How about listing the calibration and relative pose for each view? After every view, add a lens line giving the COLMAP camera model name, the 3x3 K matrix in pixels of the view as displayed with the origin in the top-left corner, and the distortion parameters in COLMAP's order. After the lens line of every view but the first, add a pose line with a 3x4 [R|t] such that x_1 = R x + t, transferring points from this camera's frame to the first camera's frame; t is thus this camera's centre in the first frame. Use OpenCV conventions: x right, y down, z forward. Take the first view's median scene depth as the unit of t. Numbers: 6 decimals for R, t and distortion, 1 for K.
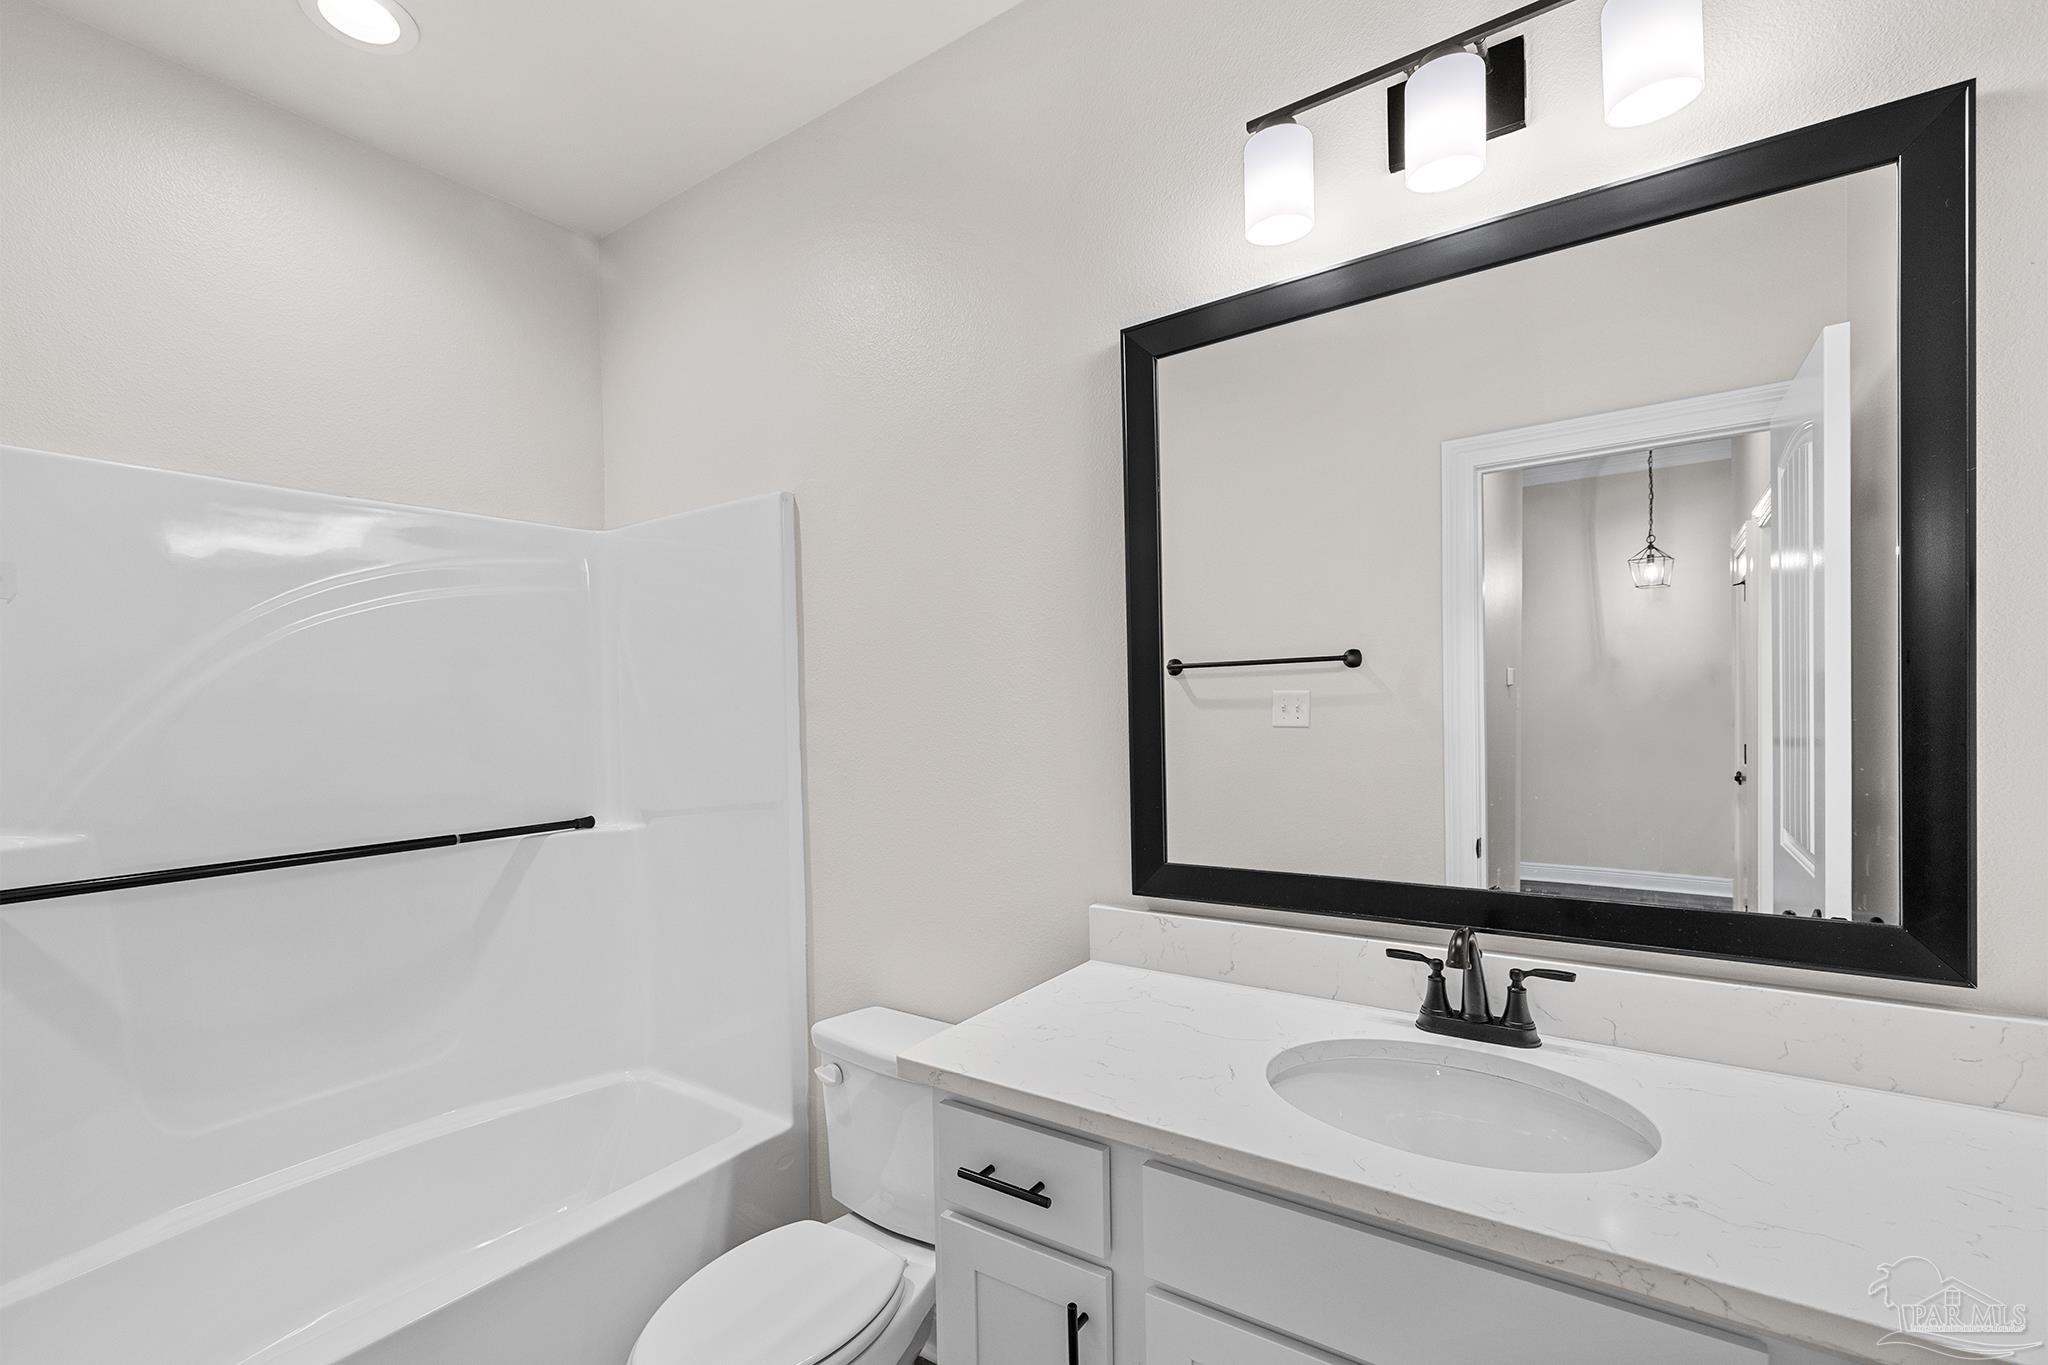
lens RADIAL K [[858.9, 0, 1023.8], [0, 858.9, 694.6], [0, 0, 1]] dist [0.004327, -0.000325]
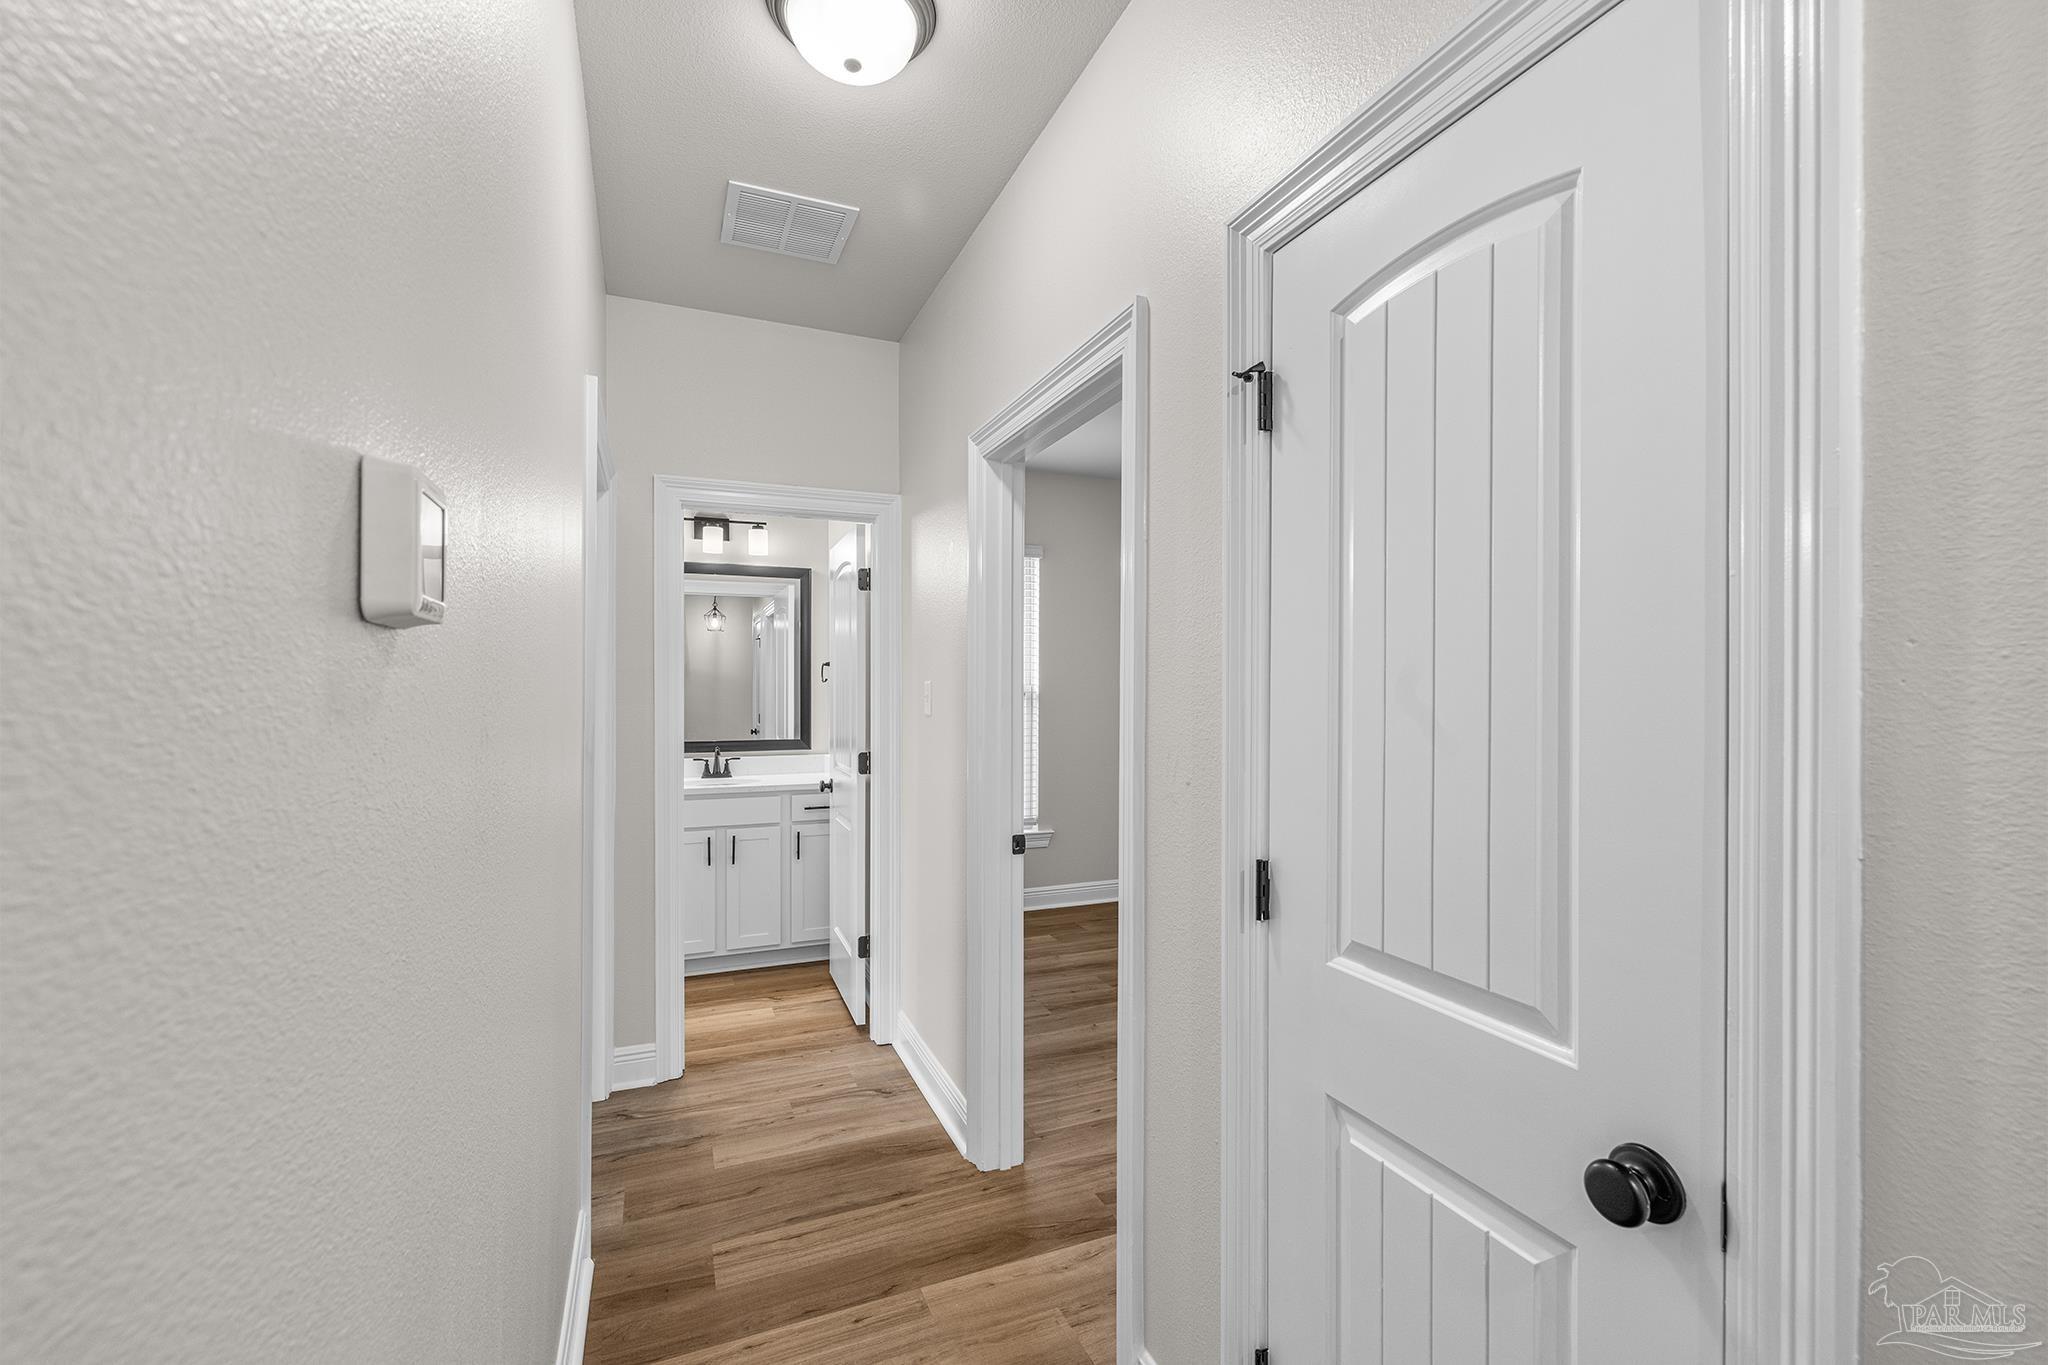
lens RADIAL K [[858.9, 0, 1023.8], [0, 858.9, 694.6], [0, 0, 1]] dist [0.004327, -0.000325]
pose [[0.532563, 0.013926, 0.846276, -1.979572], [-0.007634, 0.999903, -0.011649, 0.066963], [-0.846356, -0.000257, 0.532617, -2.176908]]
